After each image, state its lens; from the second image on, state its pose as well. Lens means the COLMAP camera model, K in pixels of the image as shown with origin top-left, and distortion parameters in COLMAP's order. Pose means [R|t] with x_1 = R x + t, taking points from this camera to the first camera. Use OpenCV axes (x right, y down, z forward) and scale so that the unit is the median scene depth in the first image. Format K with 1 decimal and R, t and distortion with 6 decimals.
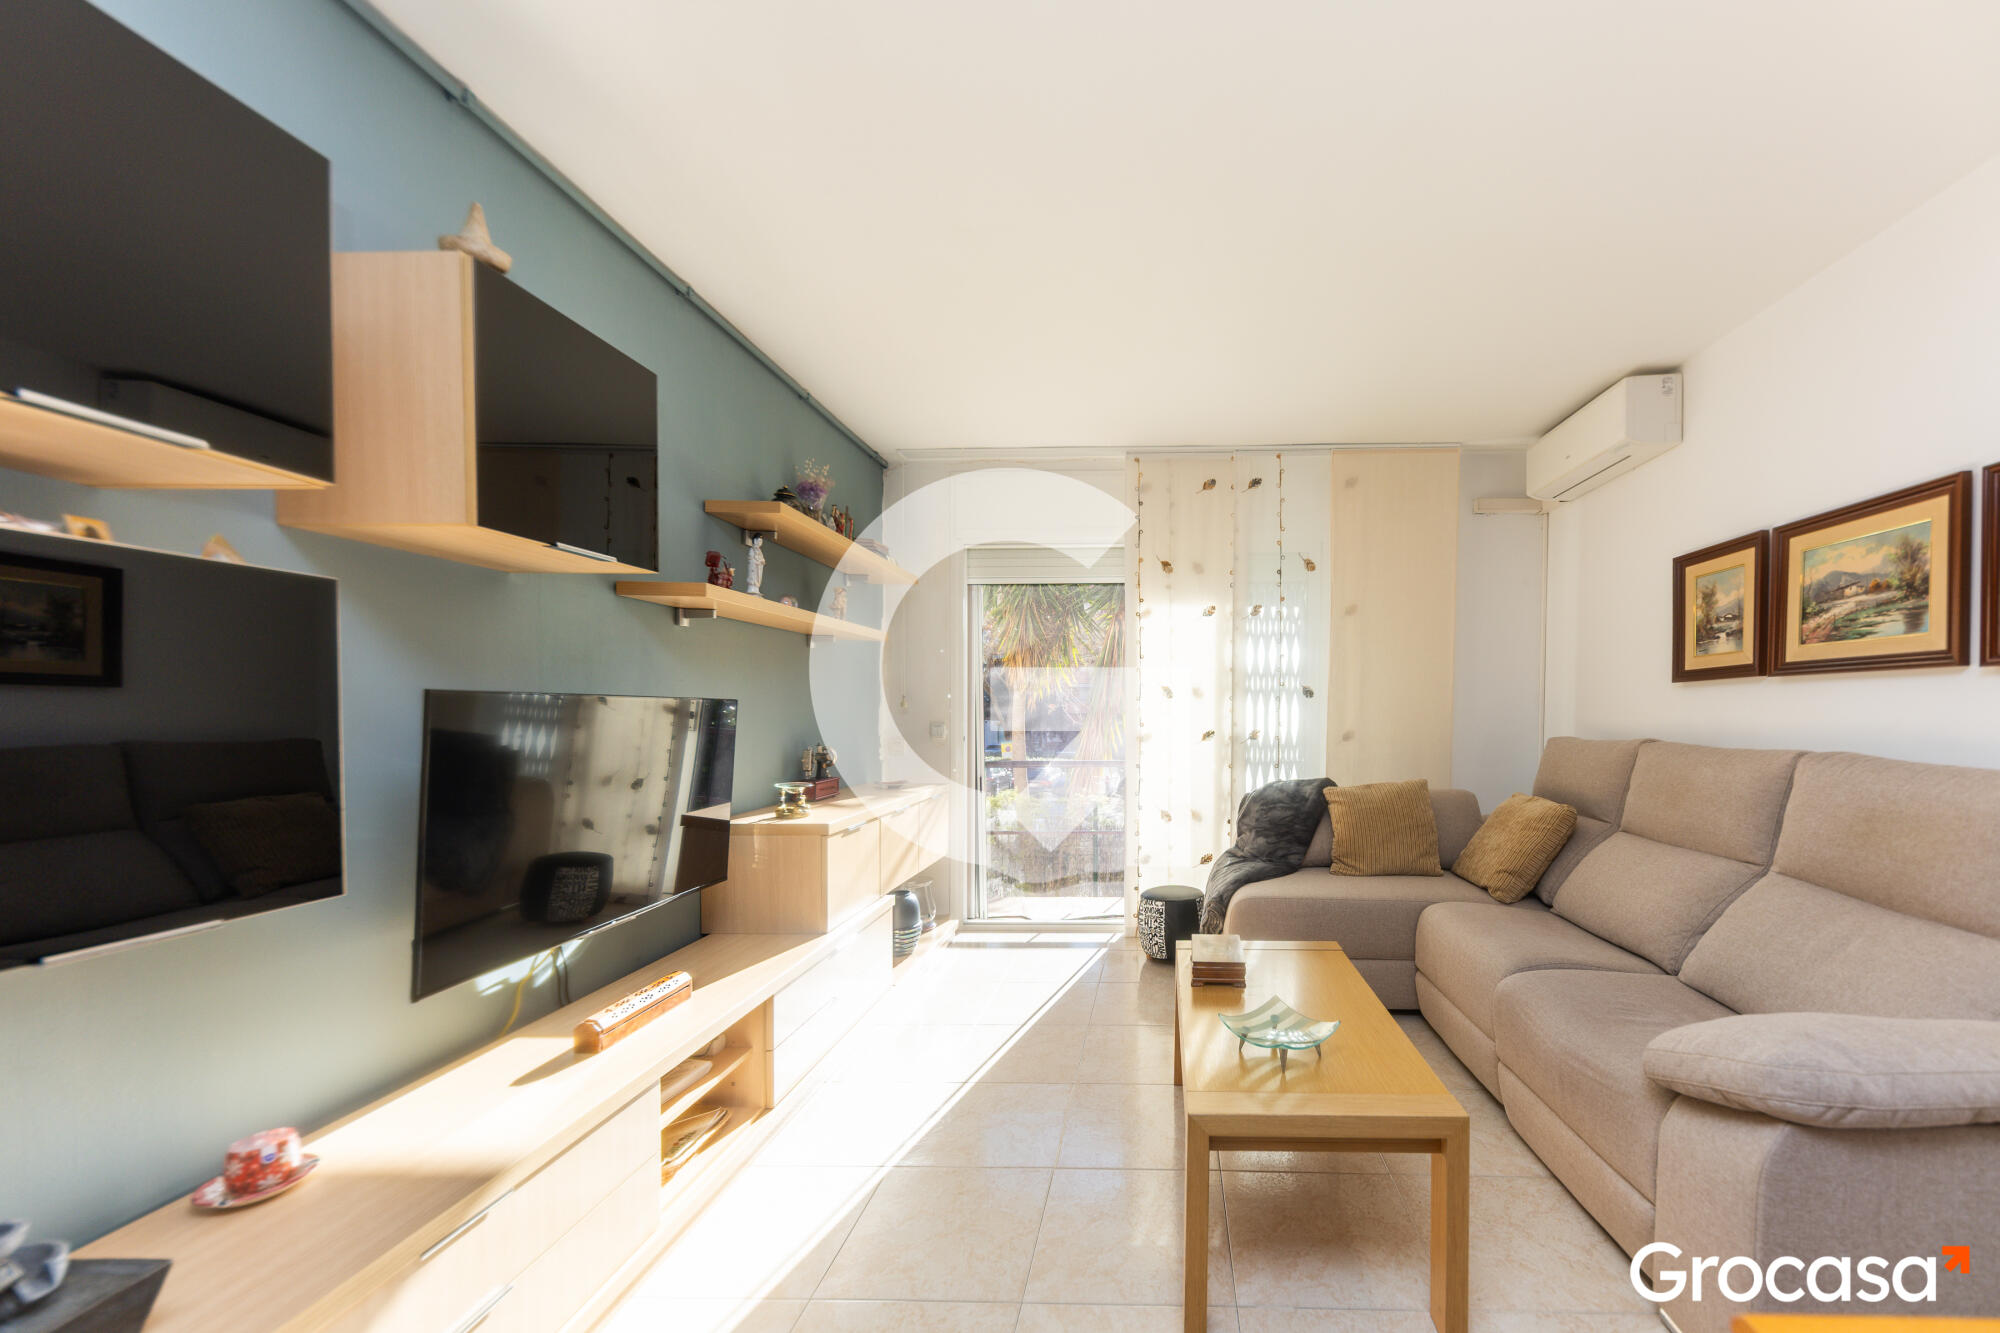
lens RADIAL K [[679.6, 0, 1000.7], [0, 679.6, 727.7], [0, 0, 1]] dist [-0.000314, 0.000021]
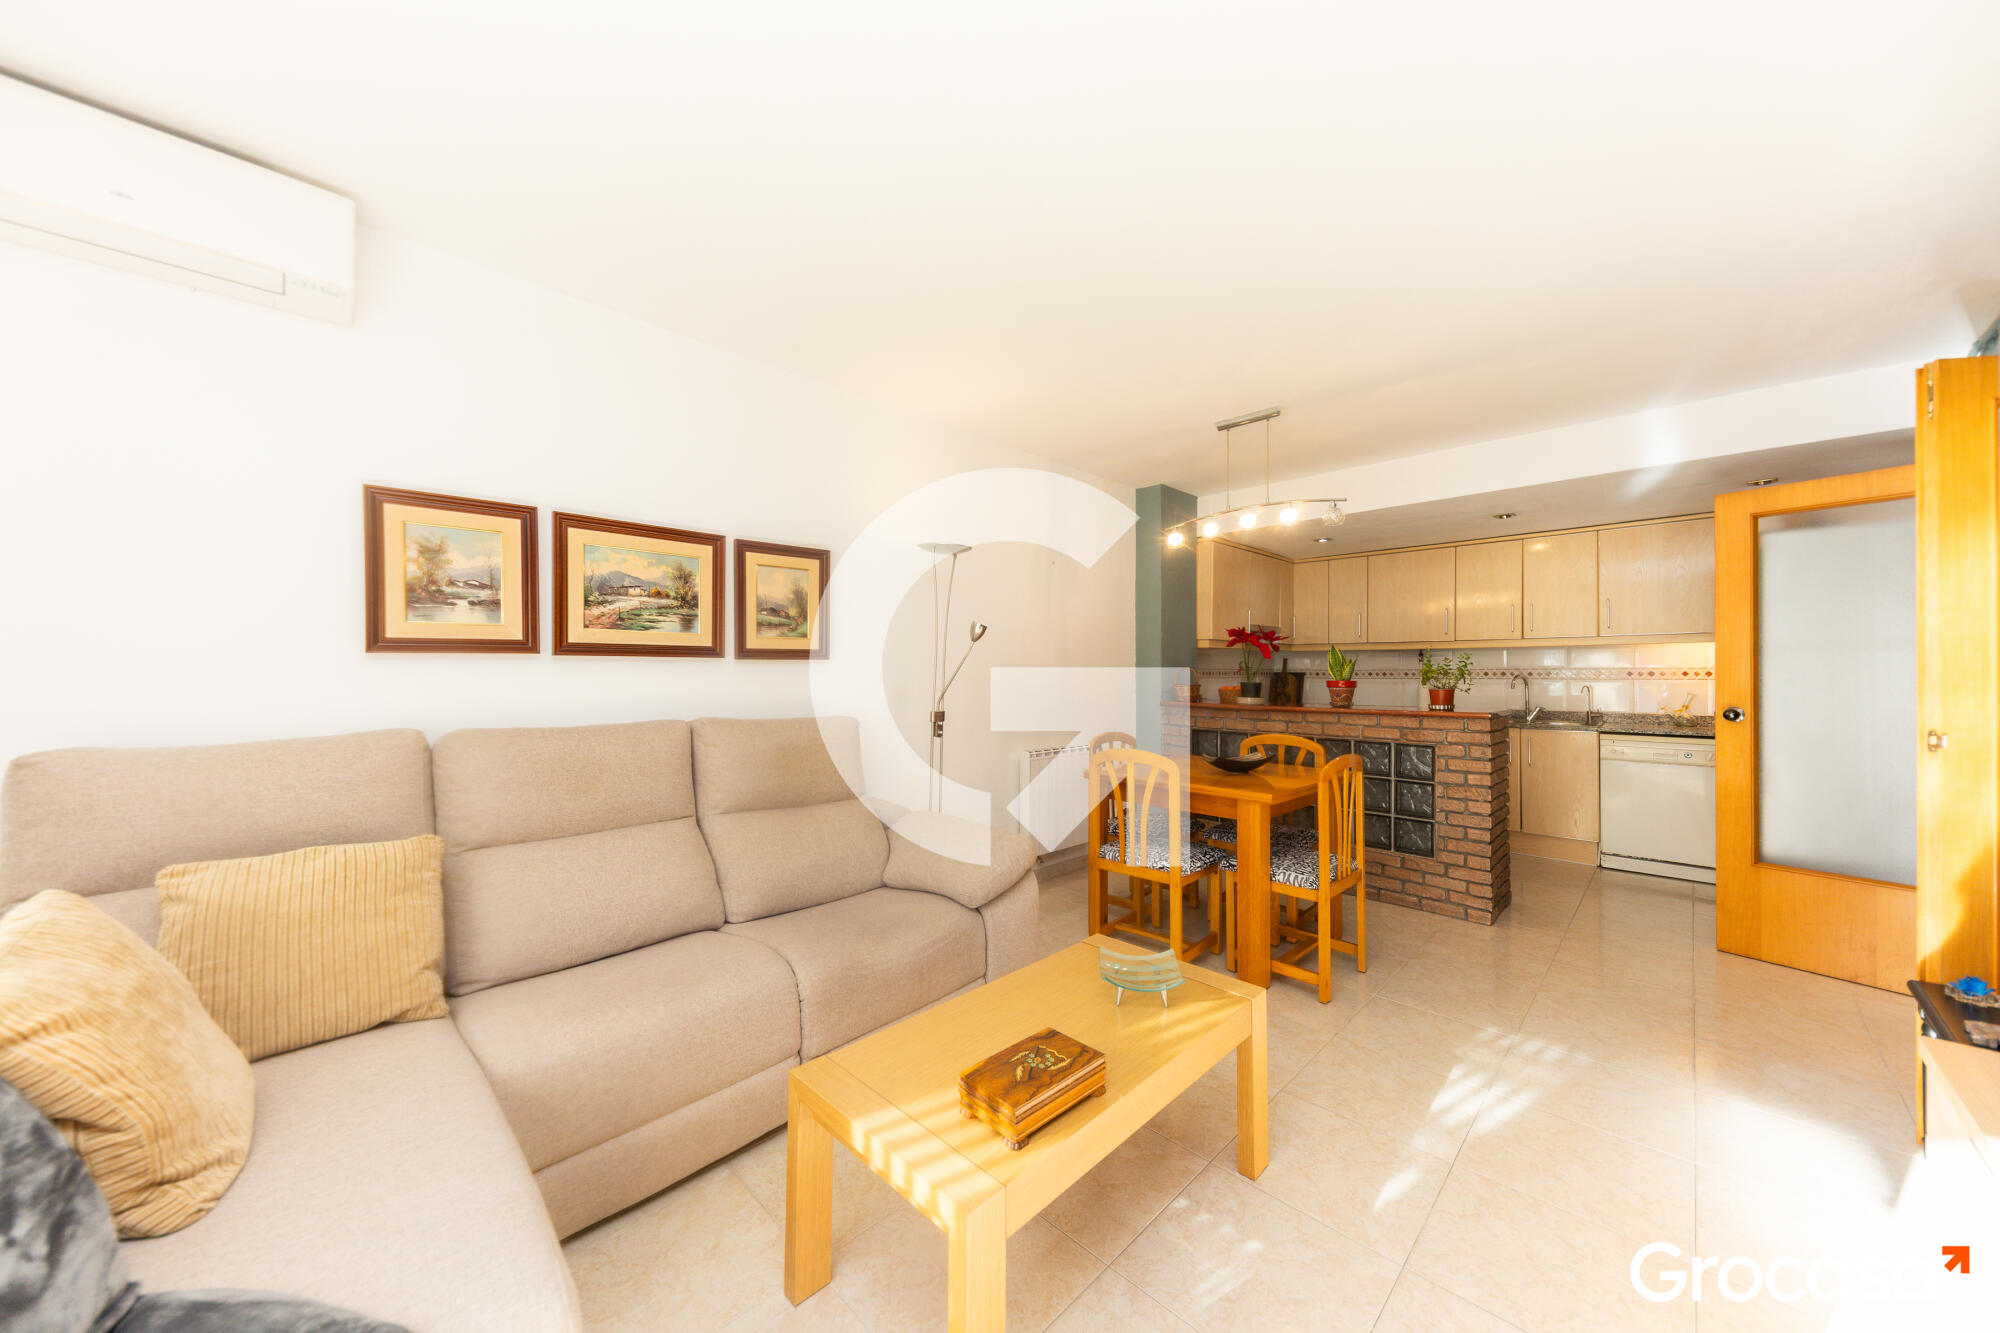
lens RADIAL K [[691.0, 0, 1000.0], [0, 691.0, 666.5], [0, 0, 1]] dist [0.000064, 0.000254]
pose [[-0.854085, 0.003769, 0.520119, 0.003543], [0.012070, 0.999848, 0.012576, -0.018996], [-0.519993, 0.017019, -0.854001, 0.467073]]
